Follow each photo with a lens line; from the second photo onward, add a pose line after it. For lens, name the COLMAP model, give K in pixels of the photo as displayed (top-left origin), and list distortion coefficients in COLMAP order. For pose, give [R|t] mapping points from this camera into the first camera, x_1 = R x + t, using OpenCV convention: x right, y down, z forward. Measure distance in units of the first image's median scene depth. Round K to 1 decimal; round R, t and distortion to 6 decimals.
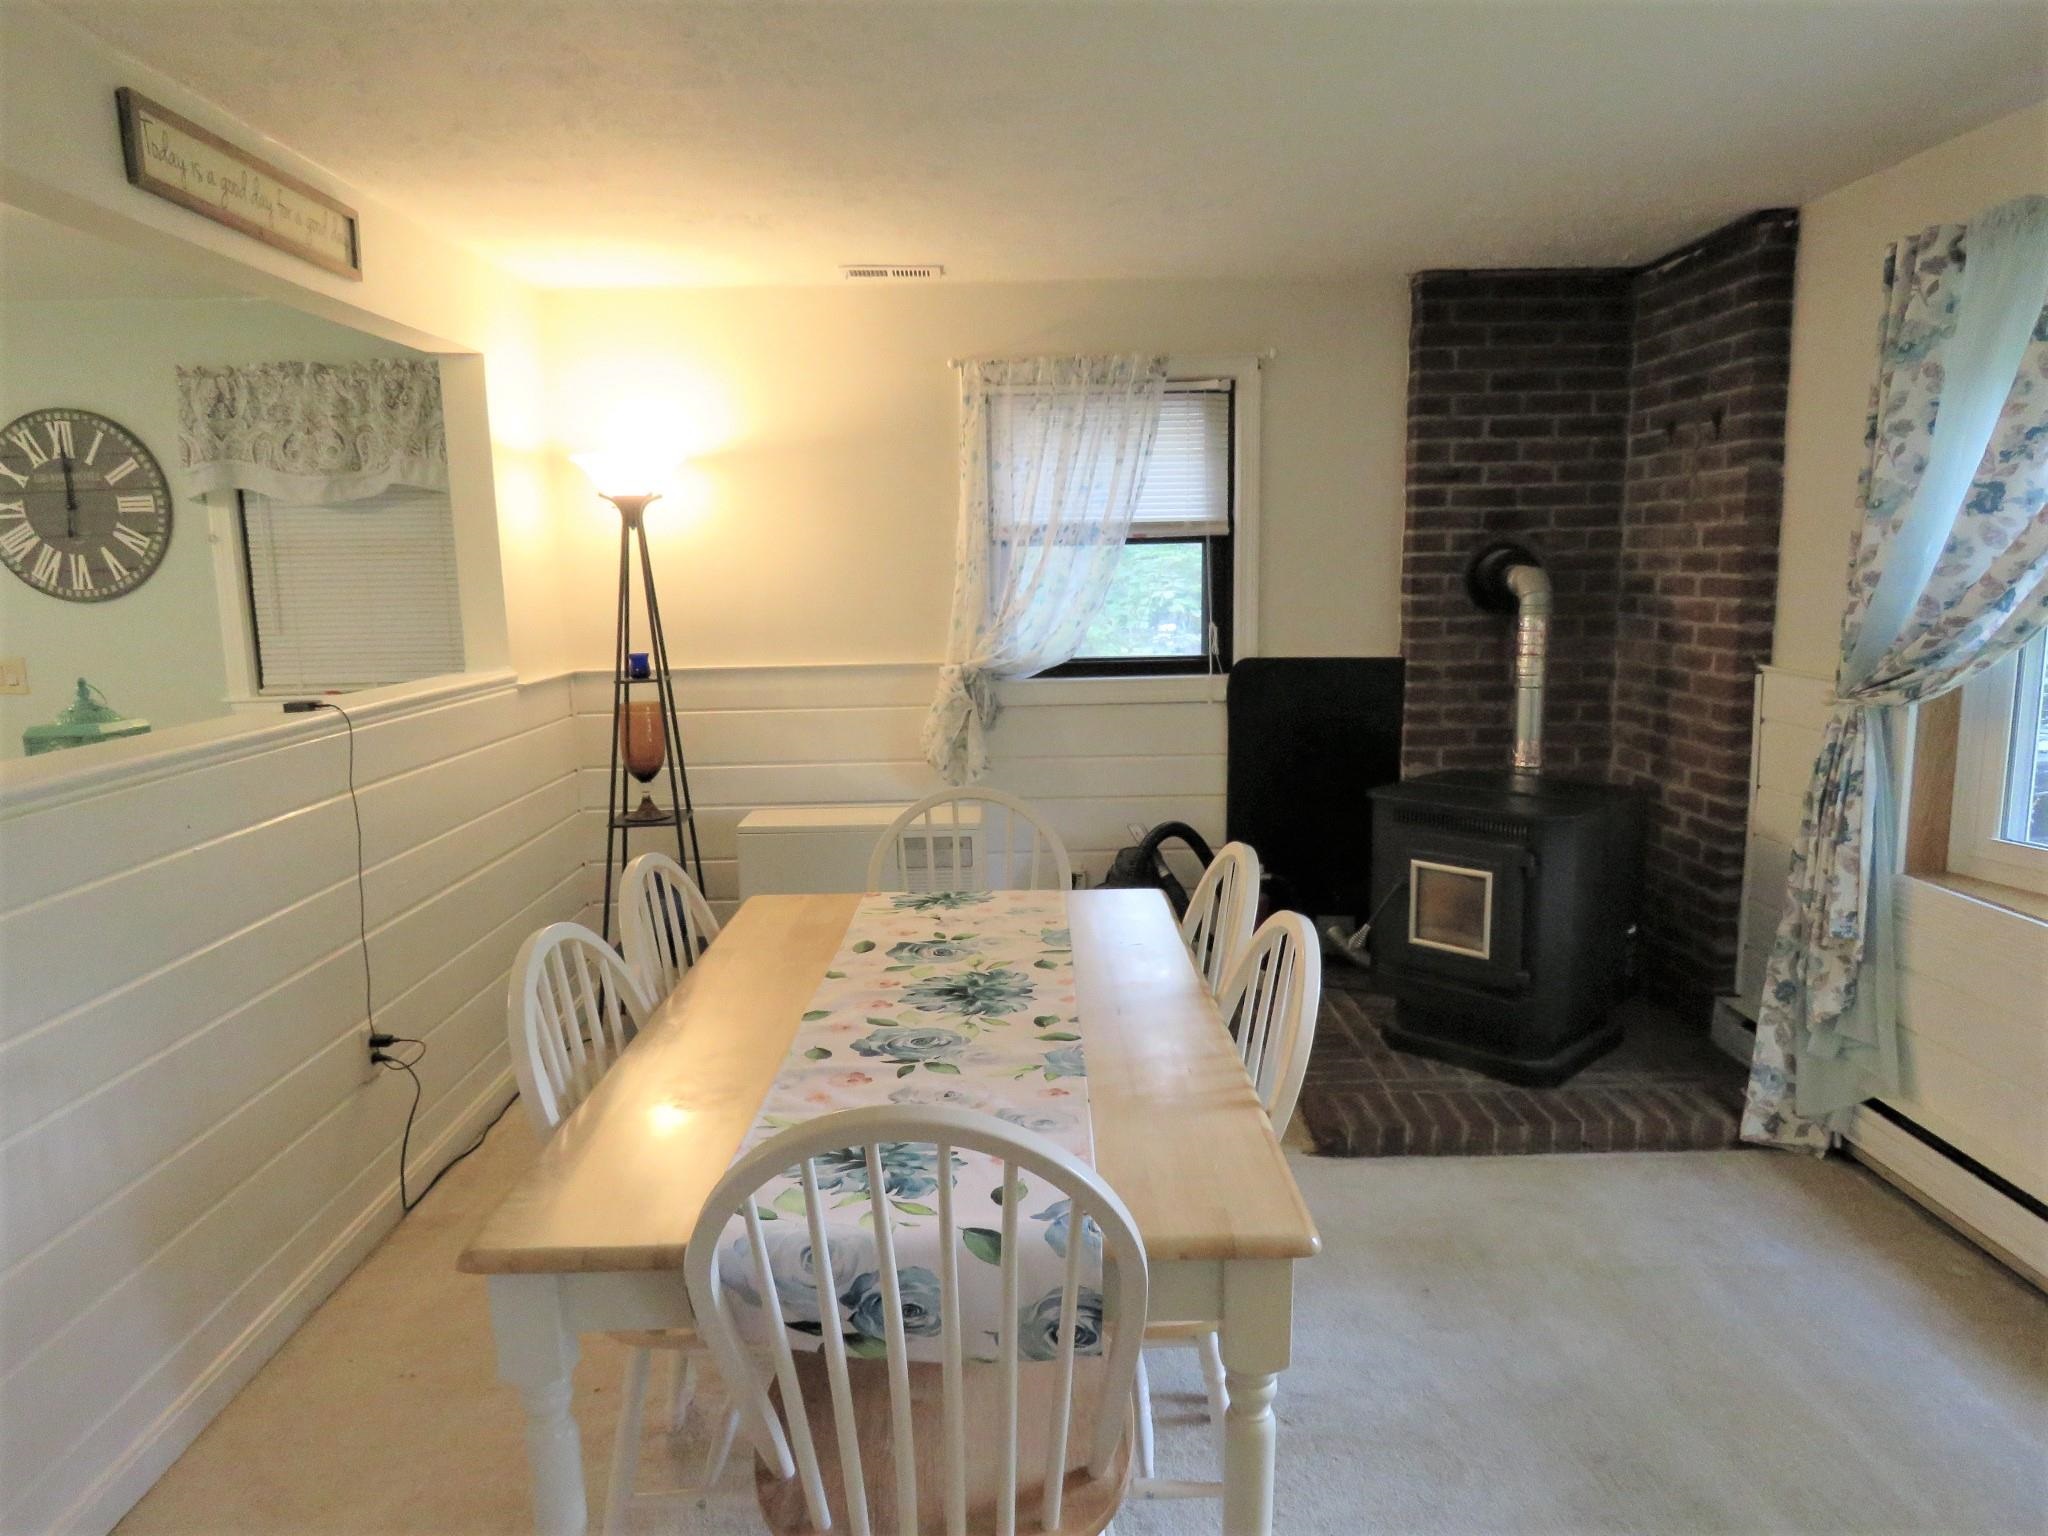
lens RADIAL K [[1303.8, 0, 1020.4], [0, 1303.8, 768.3], [0, 0, 1]] dist [-0.009361, 0.003004]
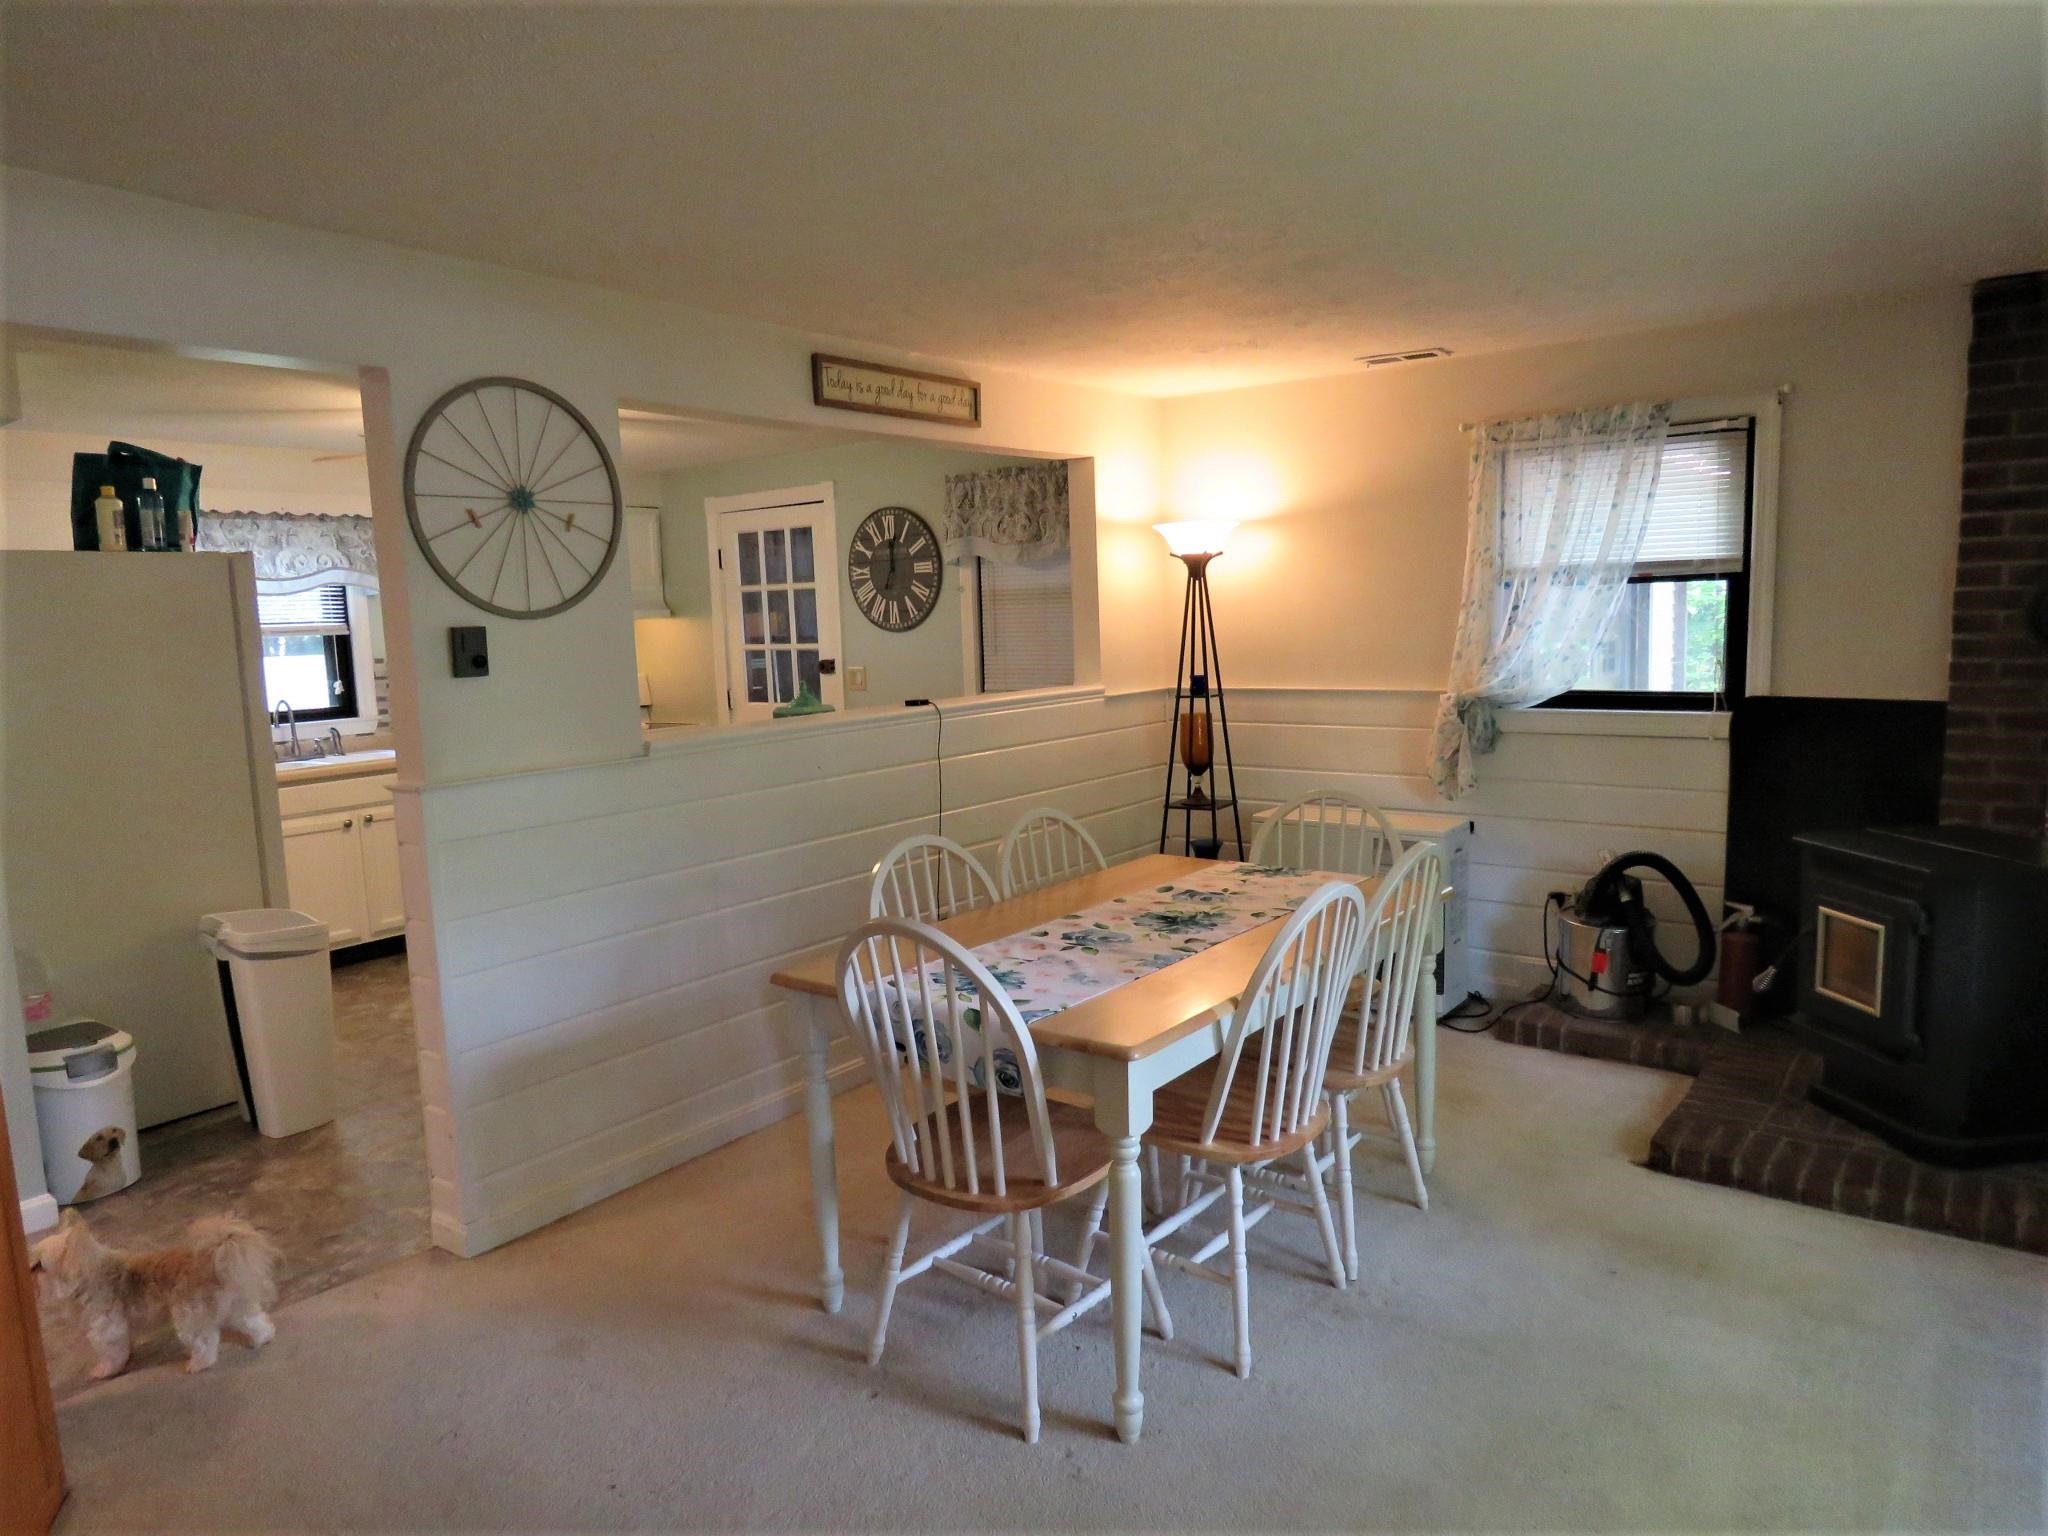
lens RADIAL K [[1303.8, 0, 1020.4], [0, 1303.8, 768.3], [0, 0, 1]] dist [-0.009361, 0.003004]
pose [[0.787741, 0.069468, -0.612077, 0.362105], [-0.078548, 0.996838, 0.012045, 0.001971], [0.610978, 0.038590, 0.790707, -0.122457]]
